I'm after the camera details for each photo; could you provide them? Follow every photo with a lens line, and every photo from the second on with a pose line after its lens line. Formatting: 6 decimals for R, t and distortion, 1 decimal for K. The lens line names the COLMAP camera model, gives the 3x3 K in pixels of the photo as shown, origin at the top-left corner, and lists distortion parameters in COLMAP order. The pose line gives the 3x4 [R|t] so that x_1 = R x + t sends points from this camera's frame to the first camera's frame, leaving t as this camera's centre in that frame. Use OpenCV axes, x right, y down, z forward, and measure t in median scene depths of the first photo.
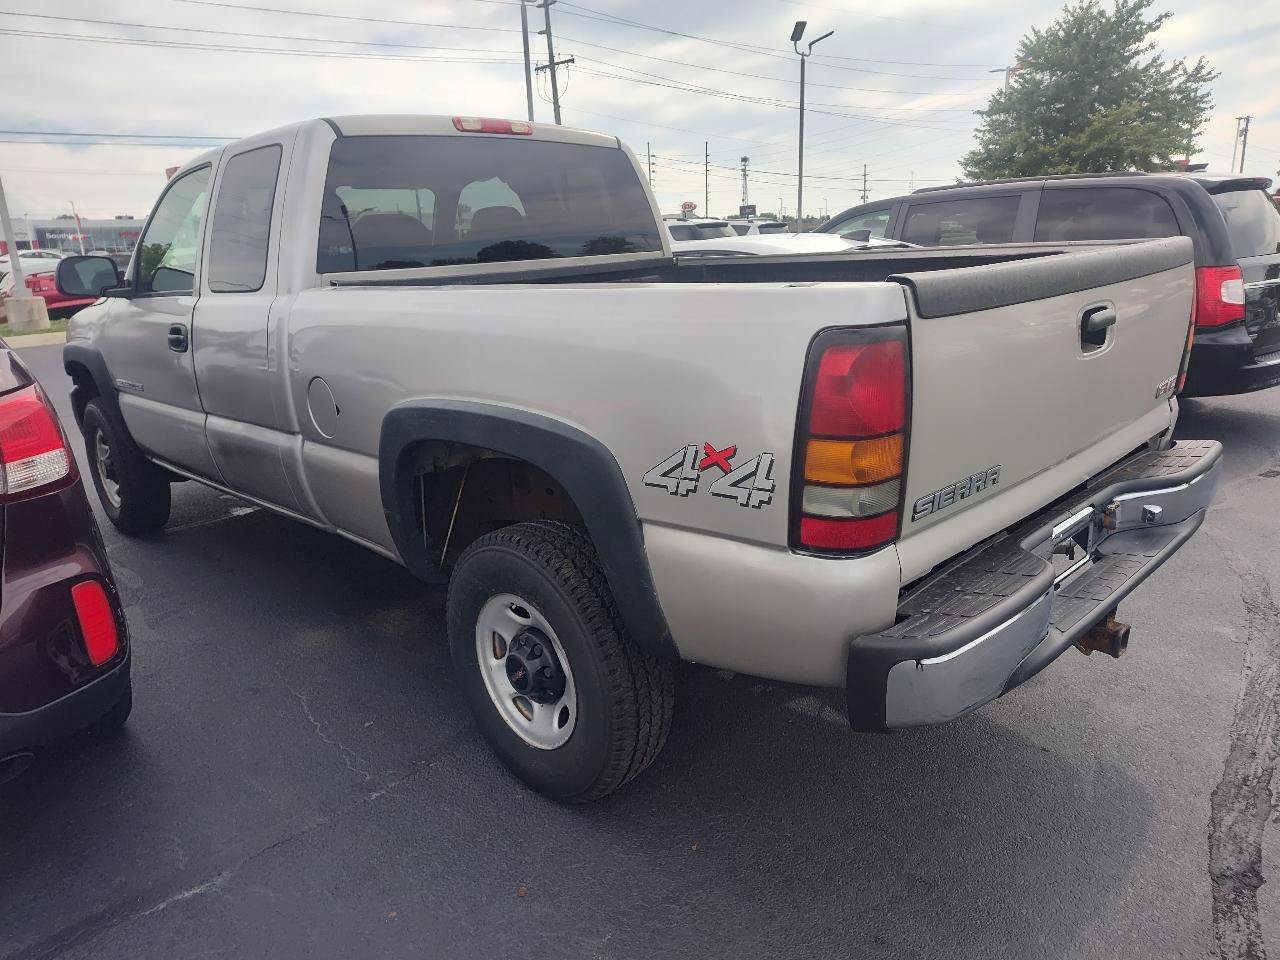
lens RADIAL K [[871.4, 0, 645.3], [0, 871.4, 485.4], [0, 0, 1]] dist [0.017797, -0.002333]
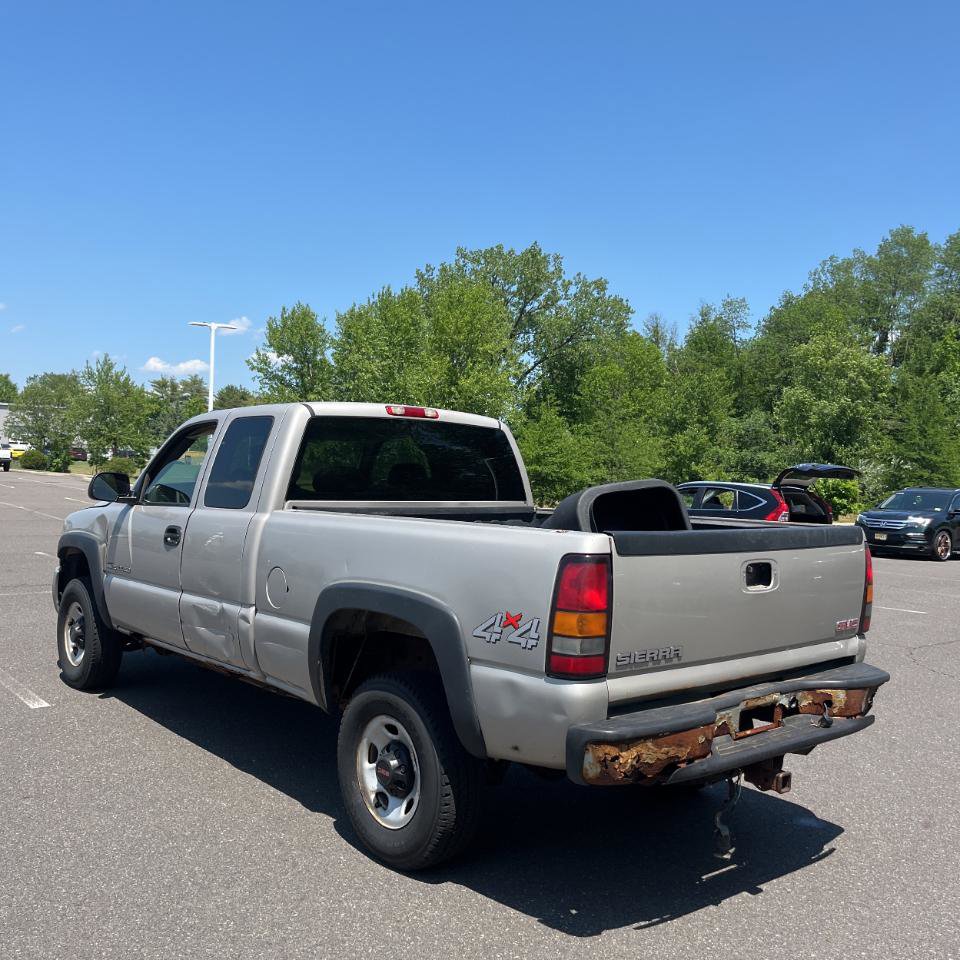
lens RADIAL K [[950.6, 0, 480.0], [0, 950.6, 480.0], [0, 0, 1]] dist [0.205986, -0.004451]
pose [[0.993056, 0.082830, -0.083545, 0.152356], [-0.102379, 0.958289, -0.266833, 0.216399], [0.057958, 0.273533, 0.960115, -0.949553]]
